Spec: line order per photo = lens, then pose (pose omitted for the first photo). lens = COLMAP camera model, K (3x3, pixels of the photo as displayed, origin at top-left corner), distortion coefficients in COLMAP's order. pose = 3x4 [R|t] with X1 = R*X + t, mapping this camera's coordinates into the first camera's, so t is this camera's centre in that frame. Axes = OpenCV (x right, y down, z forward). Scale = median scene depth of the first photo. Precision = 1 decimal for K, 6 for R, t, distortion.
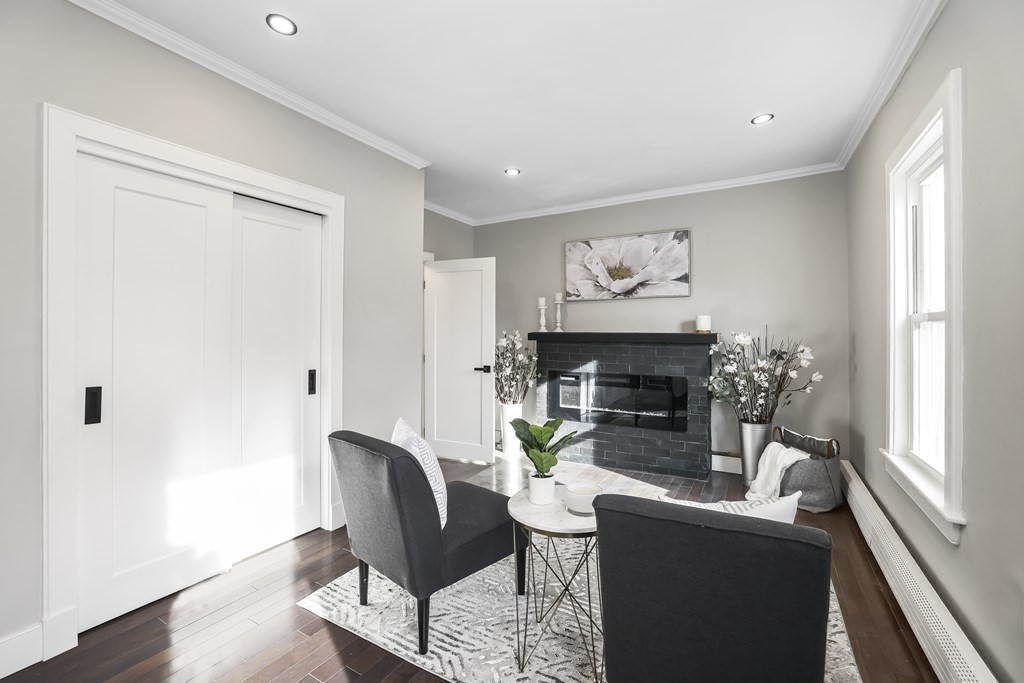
lens RADIAL K [[443.8, 0, 506.7], [0, 443.8, 332.3], [0, 0, 1]] dist [-0.052474, 0.024102]
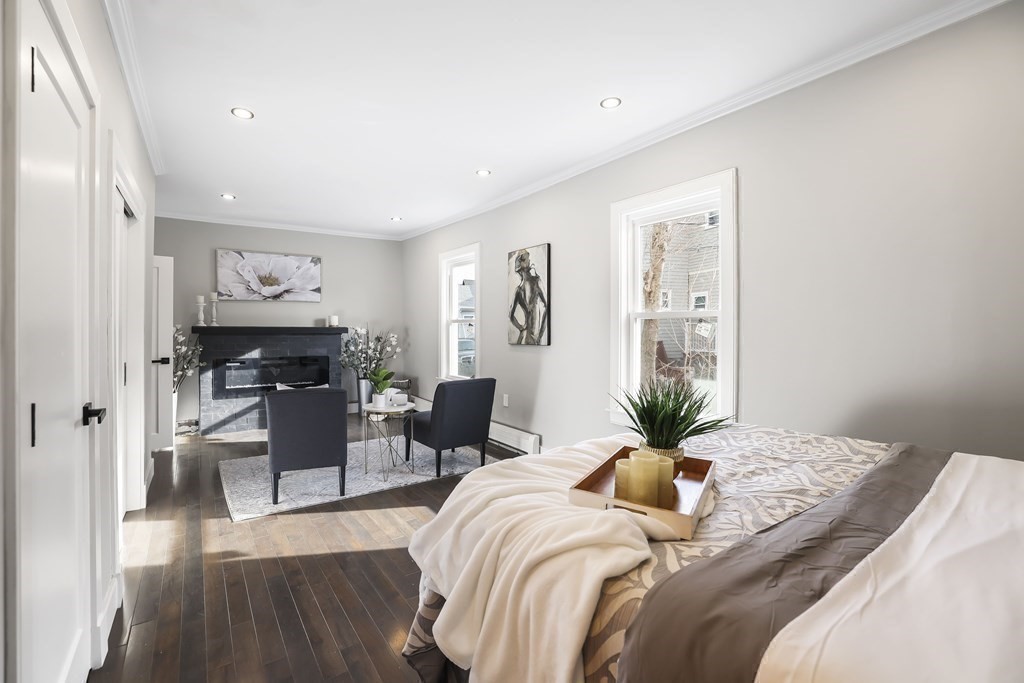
lens RADIAL K [[443.8, 0, 506.7], [0, 443.8, 332.3], [0, 0, 1]] dist [-0.052474, 0.024102]
pose [[0.402847, -0.012832, 0.915178, -0.658734], [-0.004124, 0.999866, 0.015835, -0.005997], [-0.915258, -0.010153, 0.402740, -0.171592]]
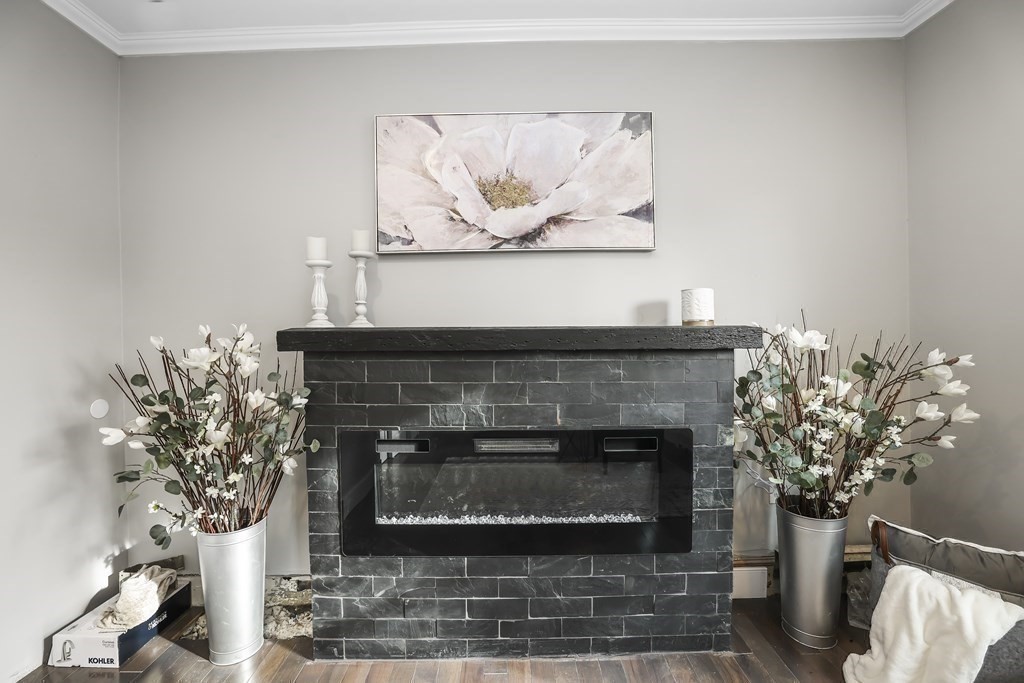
lens RADIAL K [[443.8, 0, 506.7], [0, 443.8, 332.3], [0, 0, 1]] dist [-0.052474, 0.024102]
pose [[0.863039, -0.012575, 0.504980, 0.030024], [0.011308, 0.999921, 0.005573, 0.003142], [-0.505010, 0.000900, 0.863113, 0.625357]]
